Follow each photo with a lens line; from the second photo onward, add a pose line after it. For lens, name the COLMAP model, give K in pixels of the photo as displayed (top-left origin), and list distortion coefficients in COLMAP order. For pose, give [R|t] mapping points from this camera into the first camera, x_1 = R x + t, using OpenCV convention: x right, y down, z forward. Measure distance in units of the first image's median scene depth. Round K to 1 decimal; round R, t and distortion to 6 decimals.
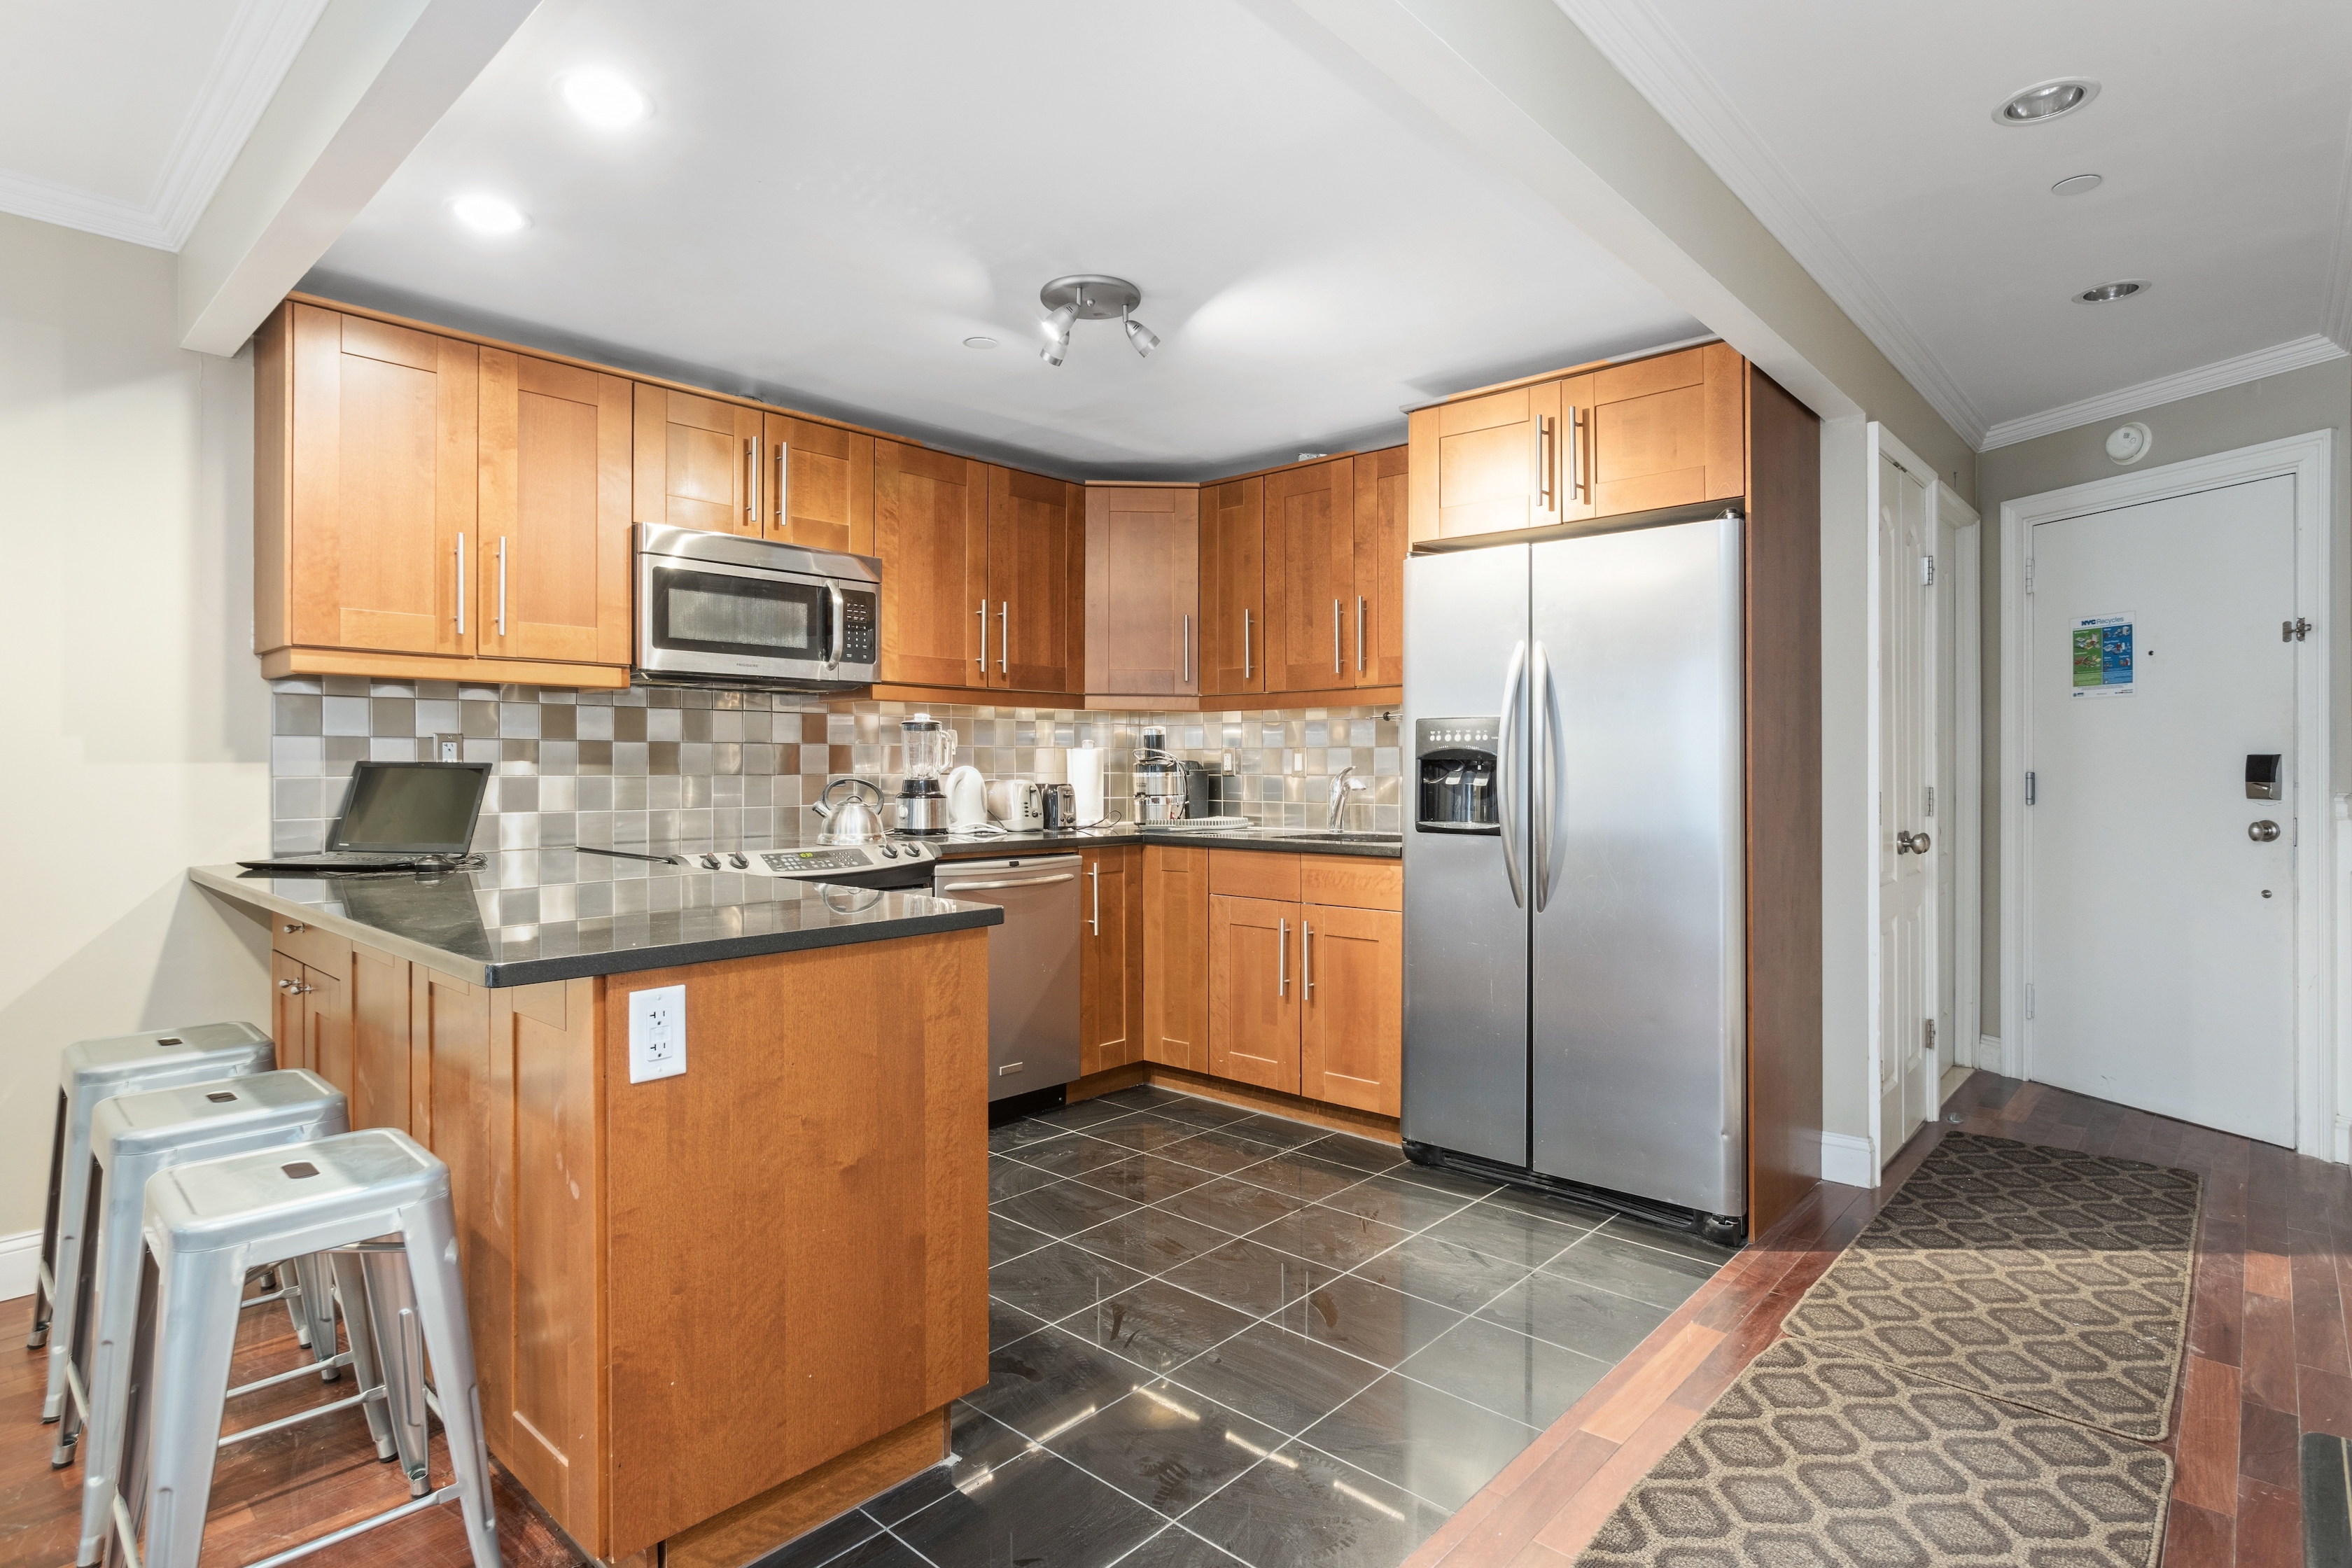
lens RADIAL K [[1195.7, 0, 1160.1], [0, 1195.7, 765.1], [0, 0, 1]] dist [-0.014683, 0.000634]
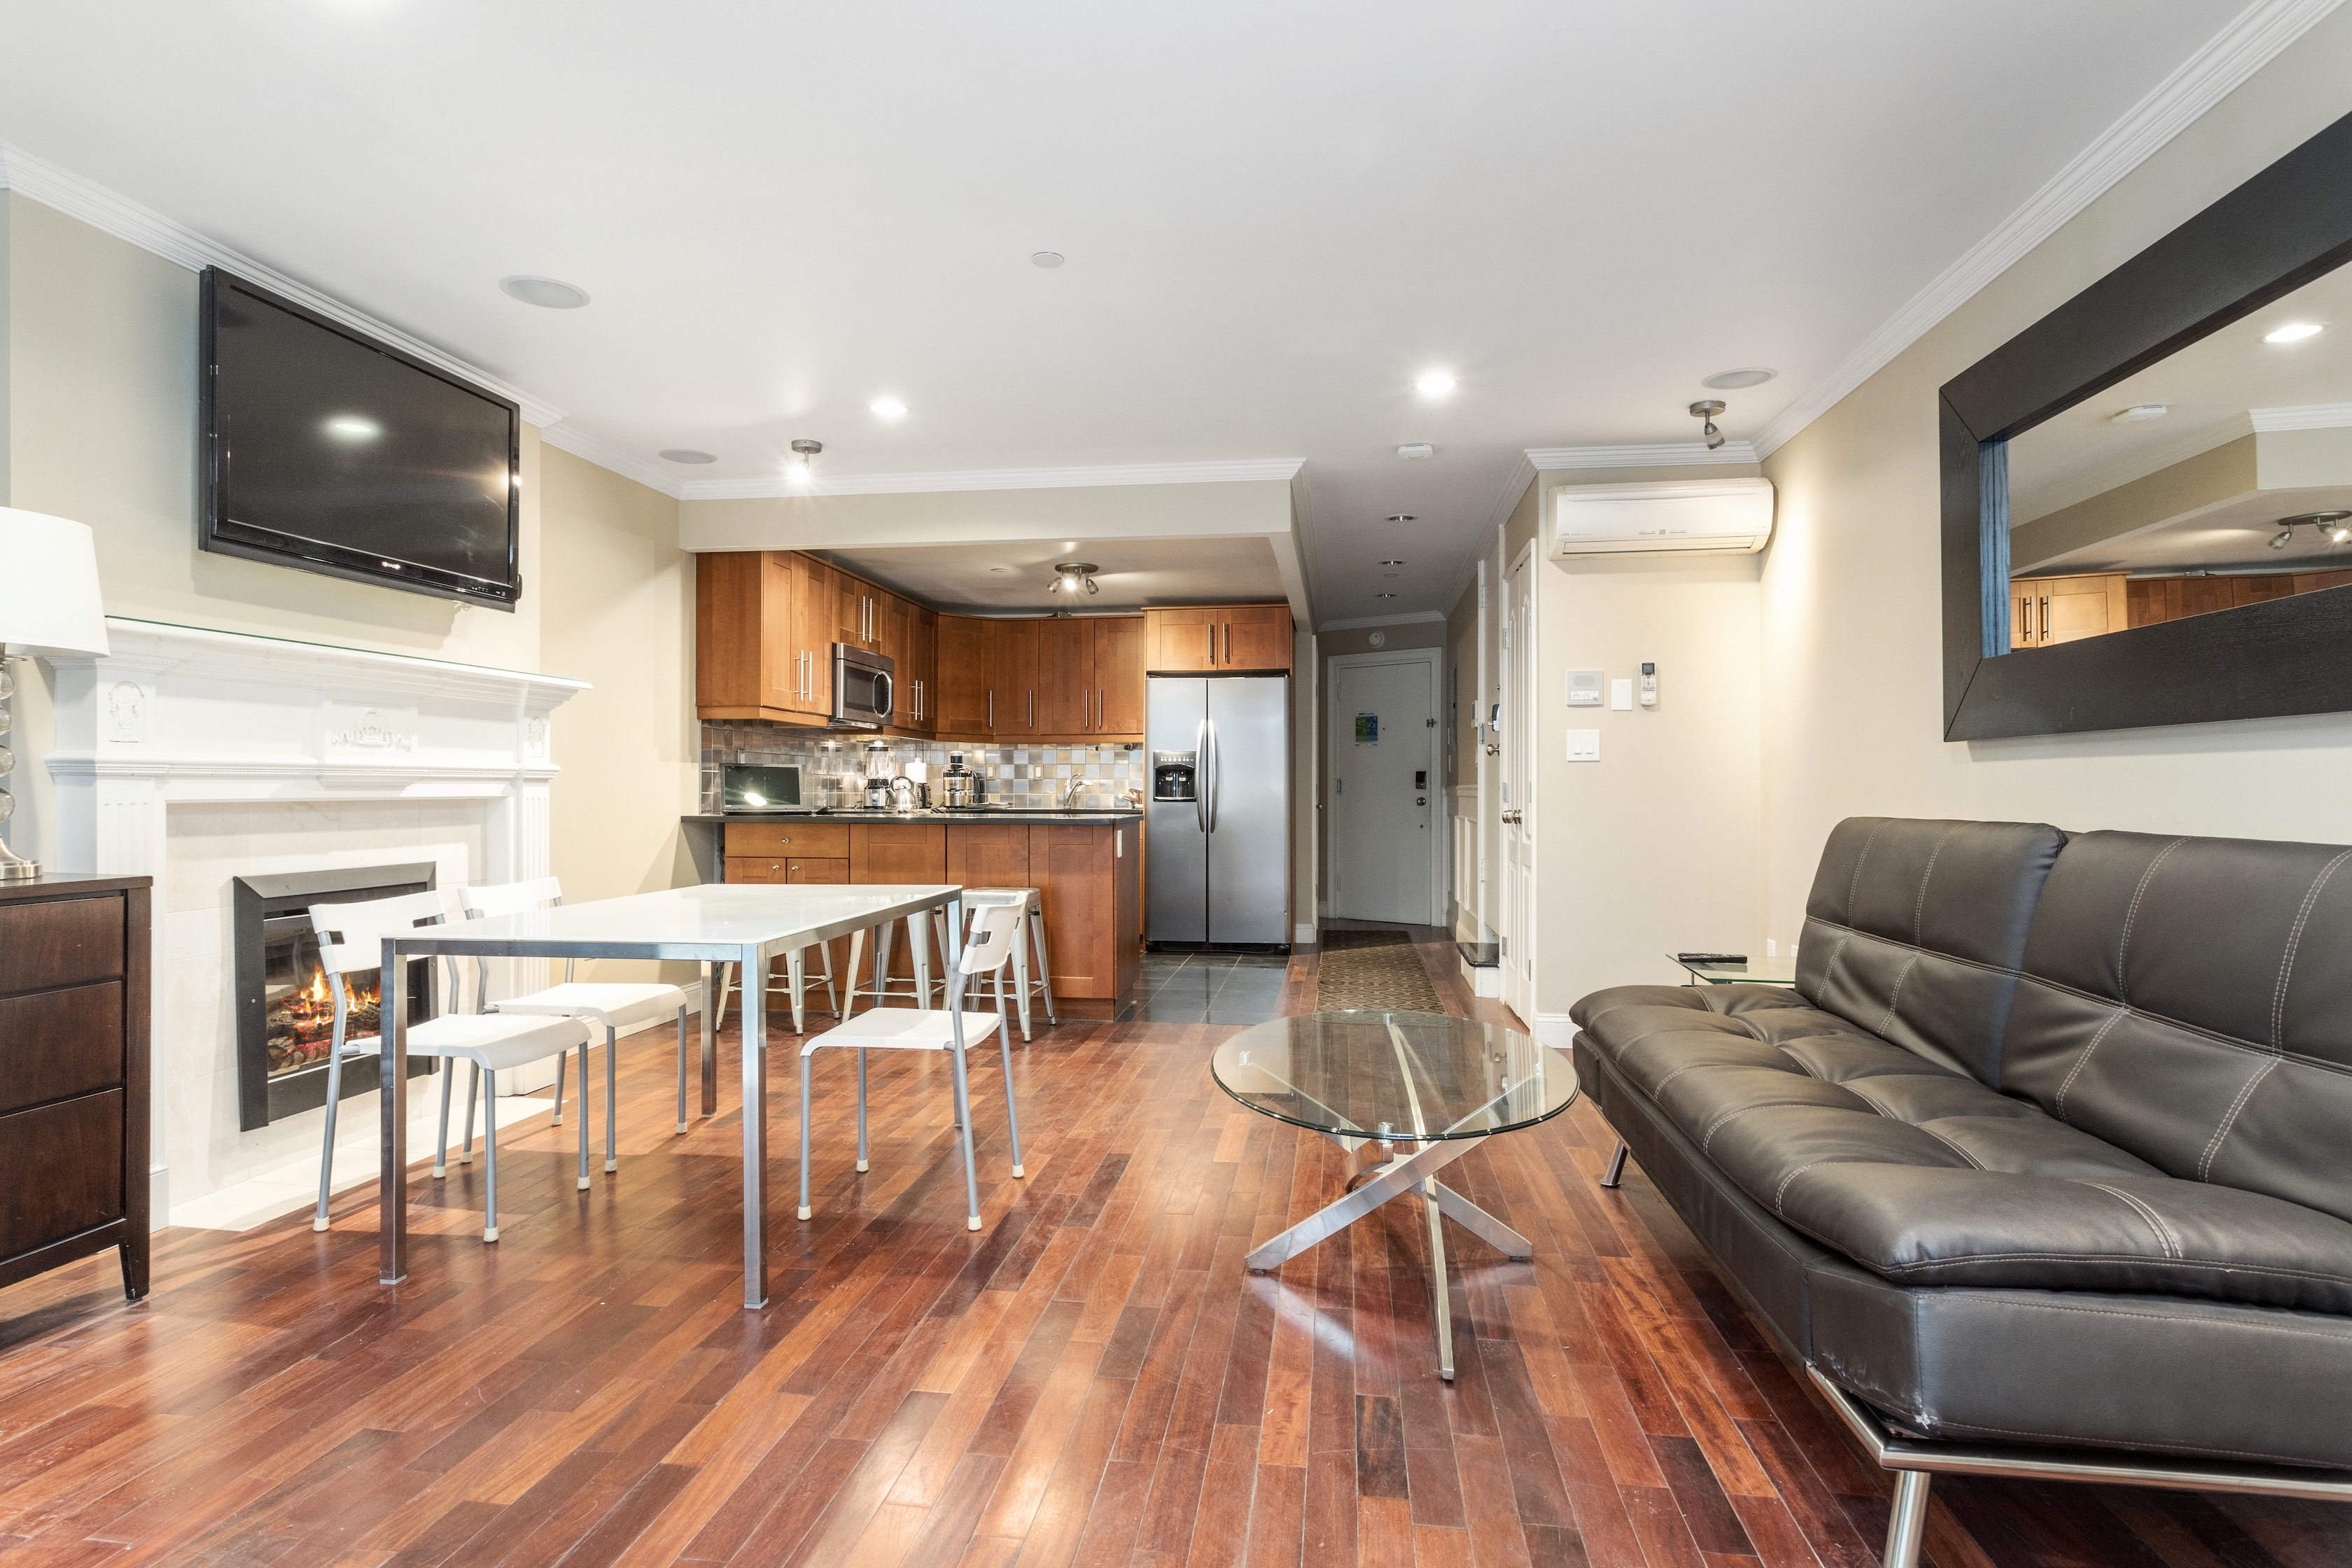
lens RADIAL K [[1195.7, 0, 1169.3], [0, 1195.7, 783.9], [0, 0, 1]] dist [-0.014683, 0.000634]
pose [[0.824494, 0.004038, 0.565856, -1.041612], [-0.001785, 0.999988, -0.004536, 0.033171], [-0.565868, 0.002730, 0.824492, -0.874389]]
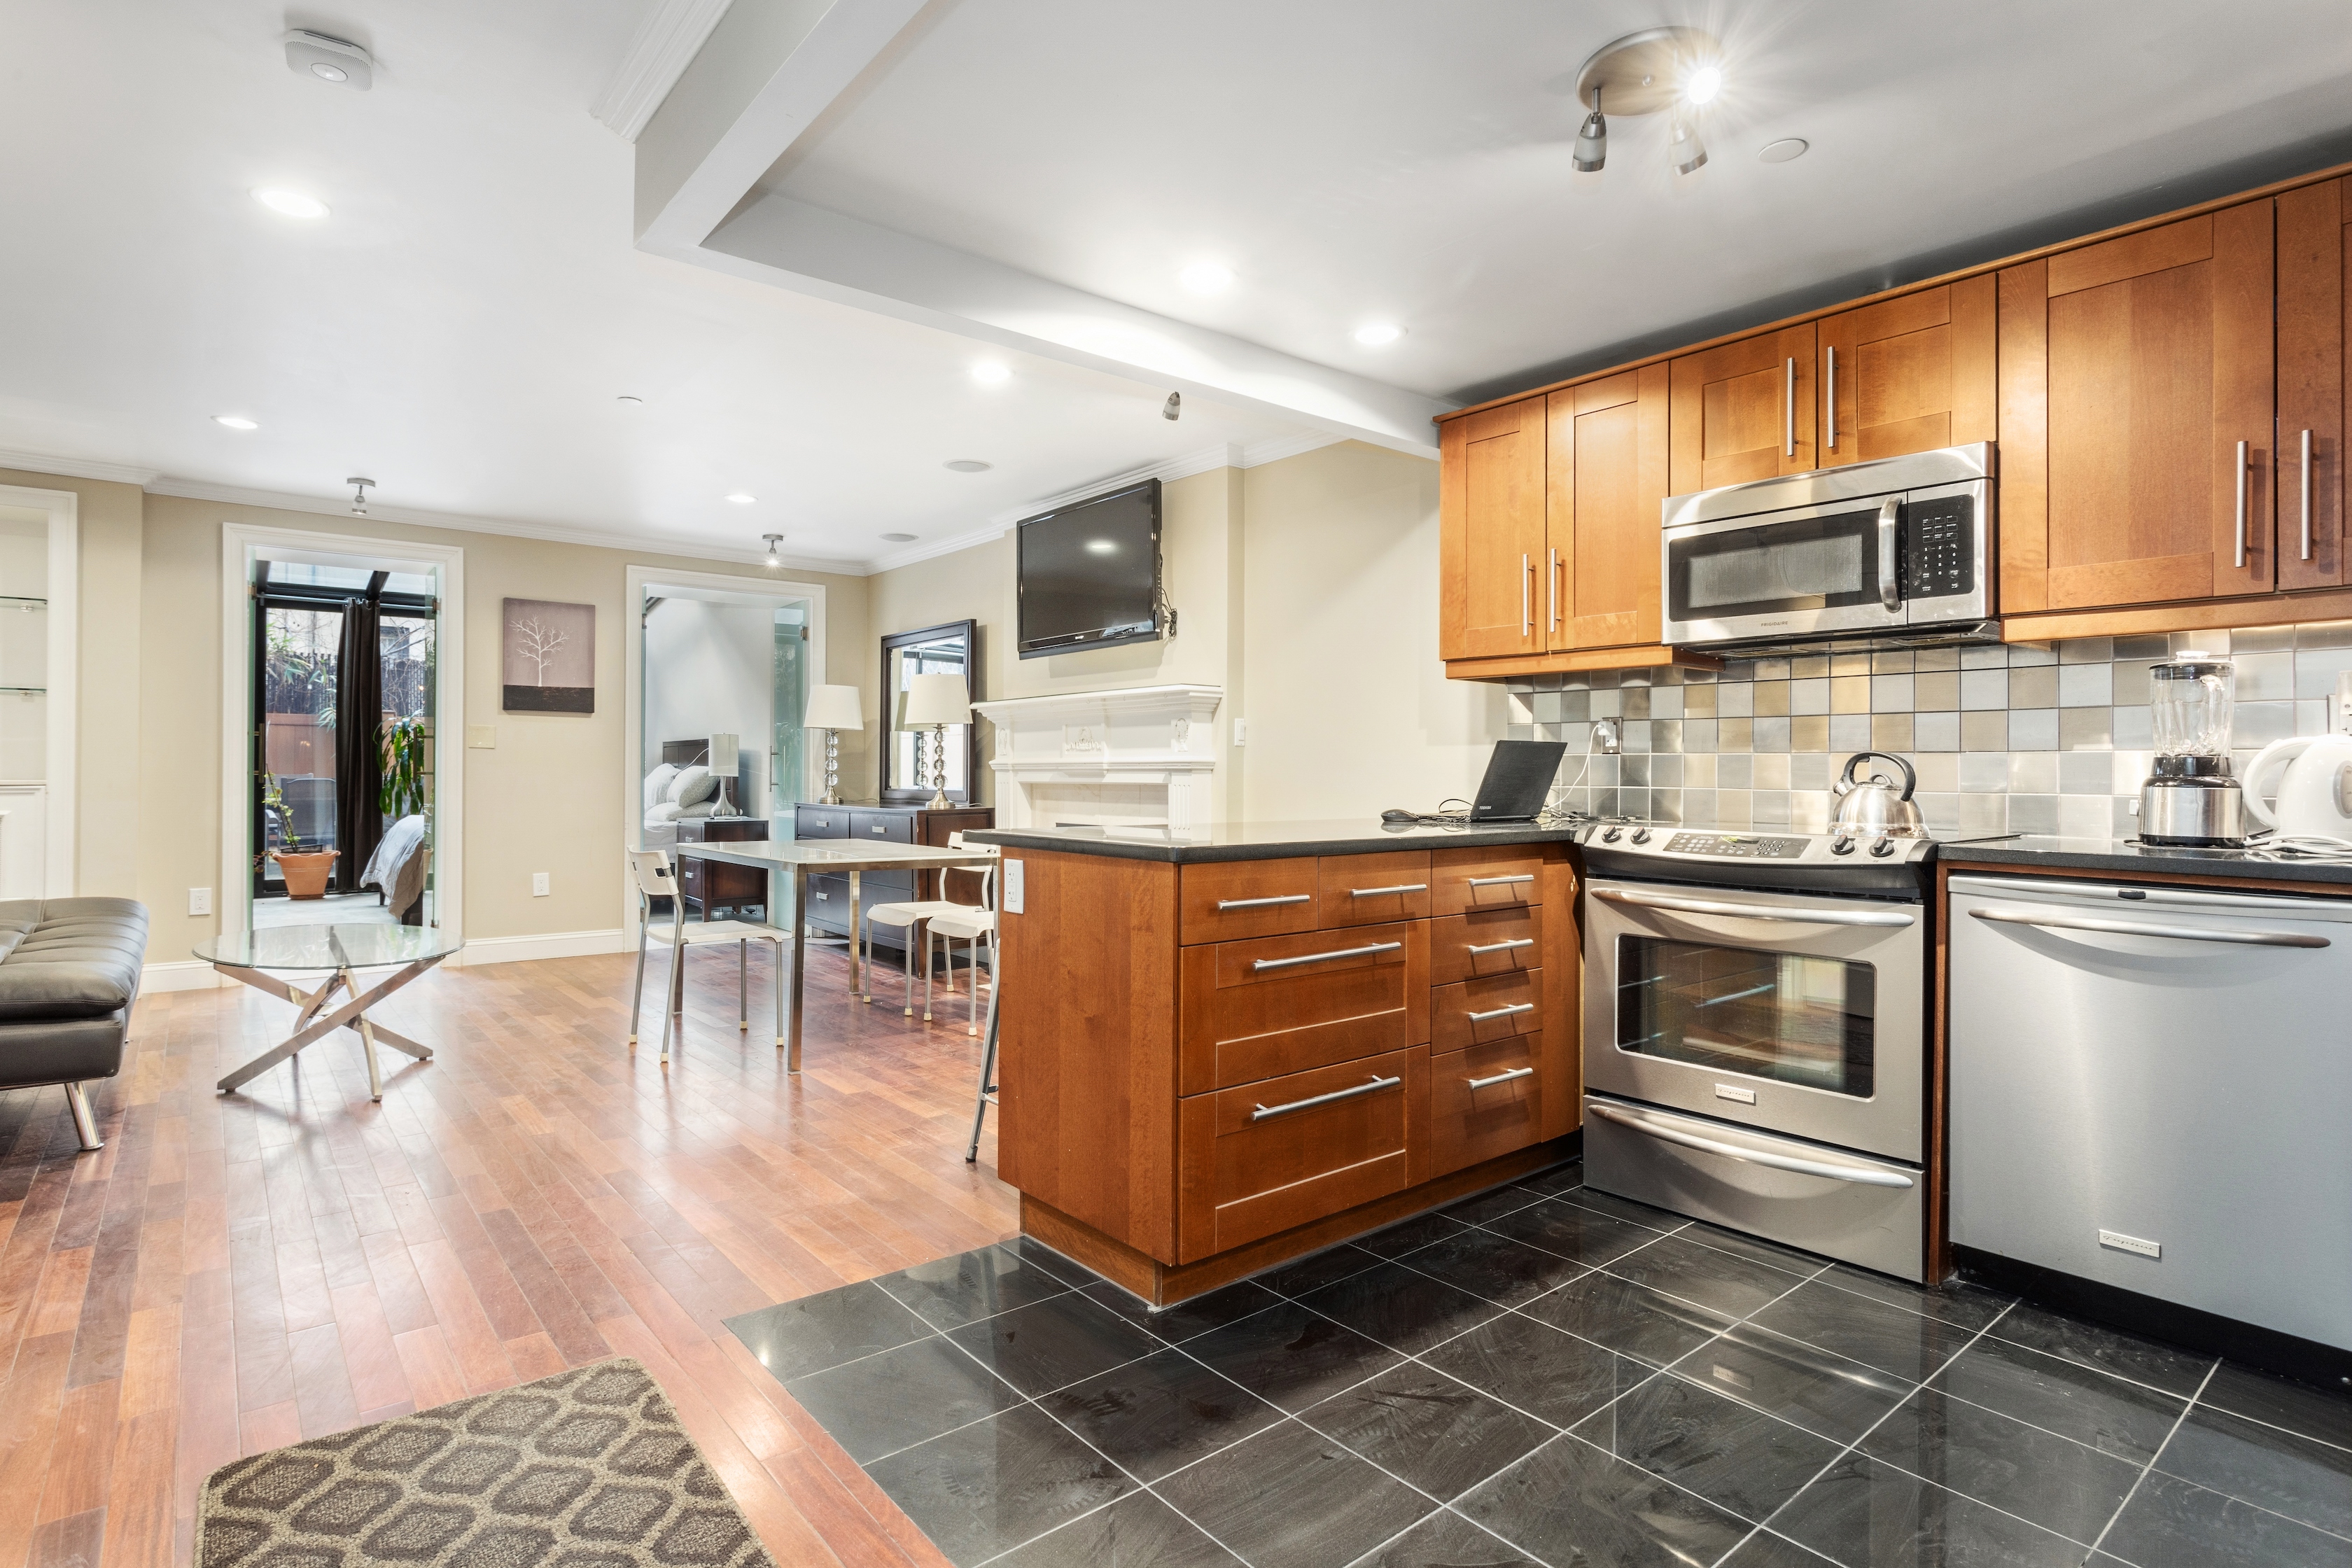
lens RADIAL K [[1195.7, 0, 1169.5], [0, 1195.7, 771.7], [0, 0, 1]] dist [-0.014683, 0.000634]
pose [[-0.141981, -0.003581, -0.989863, 0.588798], [-0.006688, 0.999974, -0.002659, 0.030471], [0.989847, 0.006243, -0.142001, 0.694261]]
